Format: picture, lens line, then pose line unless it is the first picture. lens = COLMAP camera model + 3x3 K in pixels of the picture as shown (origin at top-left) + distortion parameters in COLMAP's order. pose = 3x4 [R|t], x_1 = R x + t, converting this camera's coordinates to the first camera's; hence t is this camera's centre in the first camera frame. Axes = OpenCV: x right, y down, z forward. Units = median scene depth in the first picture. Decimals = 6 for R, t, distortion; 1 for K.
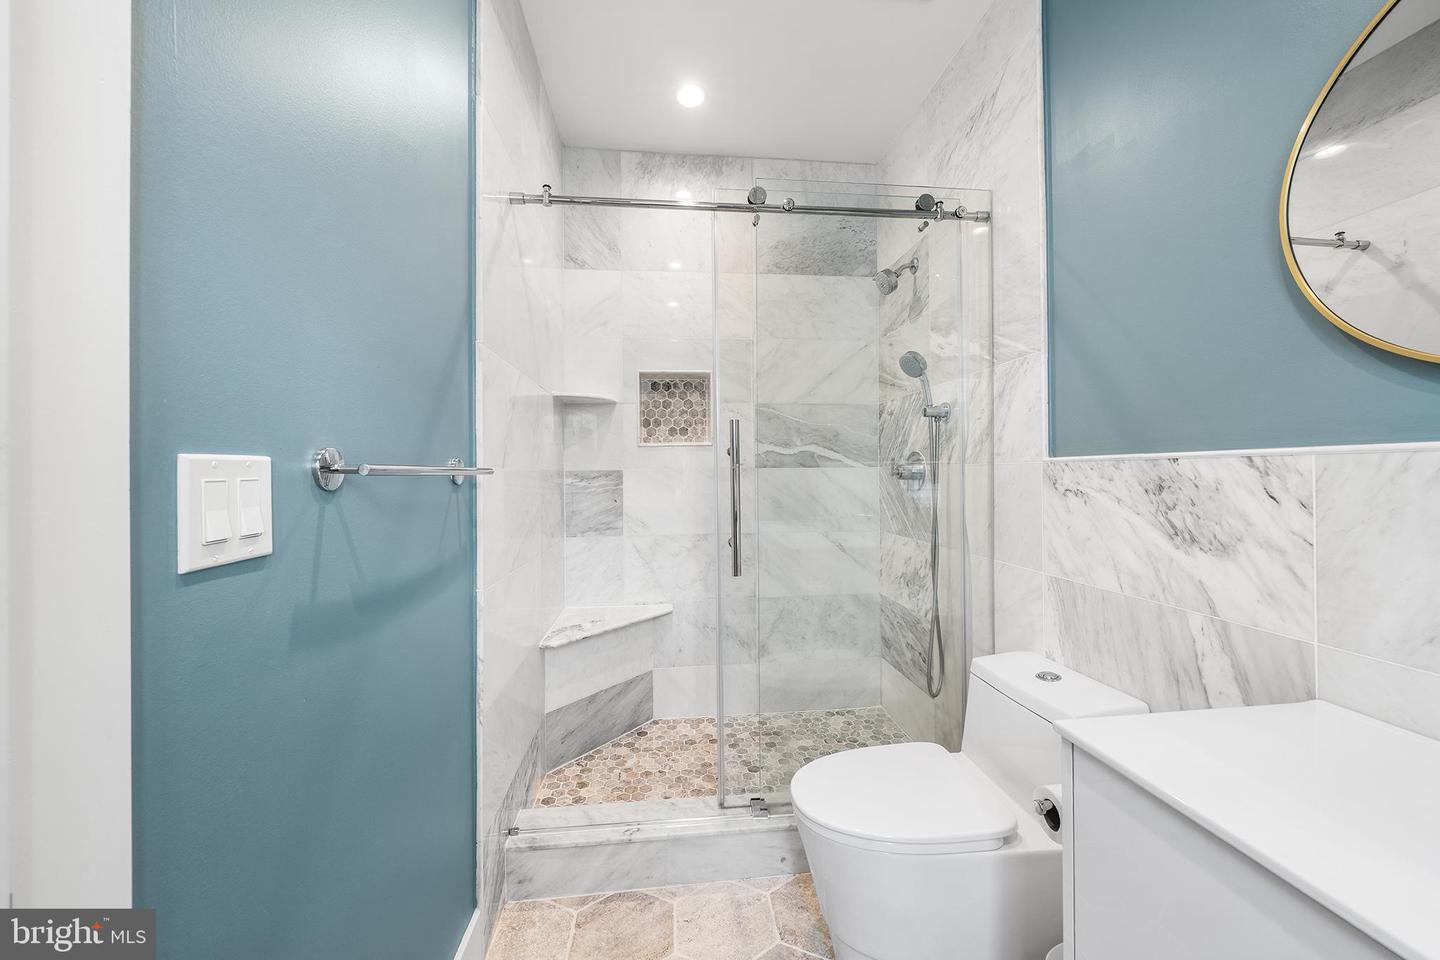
lens RADIAL K [[531.8, 0, 717.9], [0, 531.8, 467.3], [0, 0, 1]] dist [-0.000228, -0.000105]
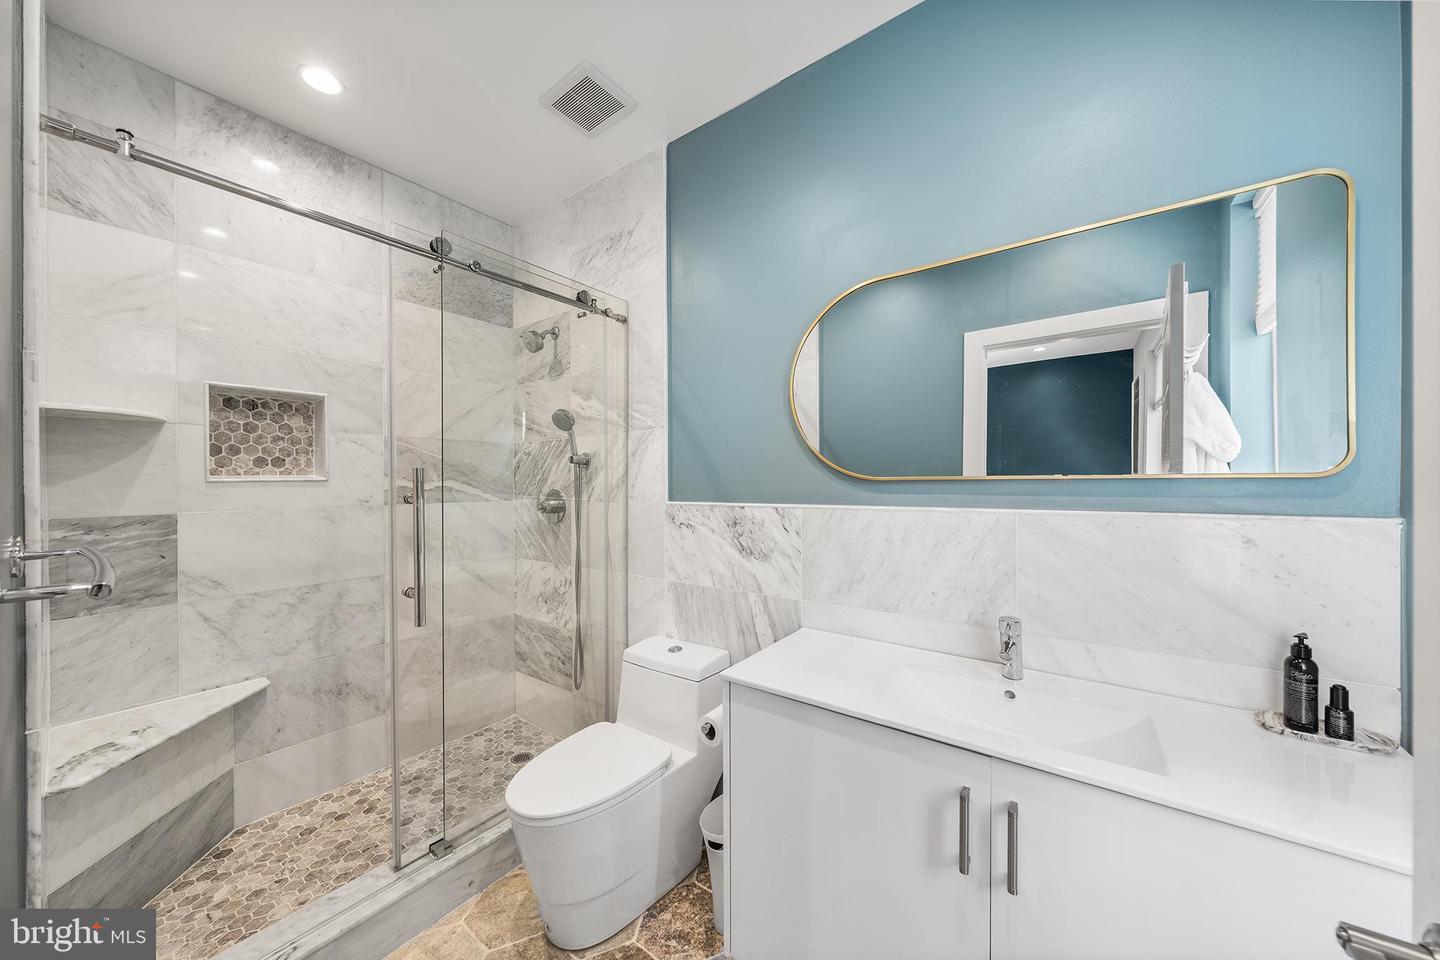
lens RADIAL K [[501.5, 0, 720.0], [0, 501.5, 480.0], [0, 0, 1]] dist [-0.000185, 0.000015]
pose [[0.672406, 0.004226, 0.740170, -0.226451], [-0.006984, 0.999975, 0.000636, -0.057494], [-0.740149, -0.005597, 0.672419, -0.030069]]
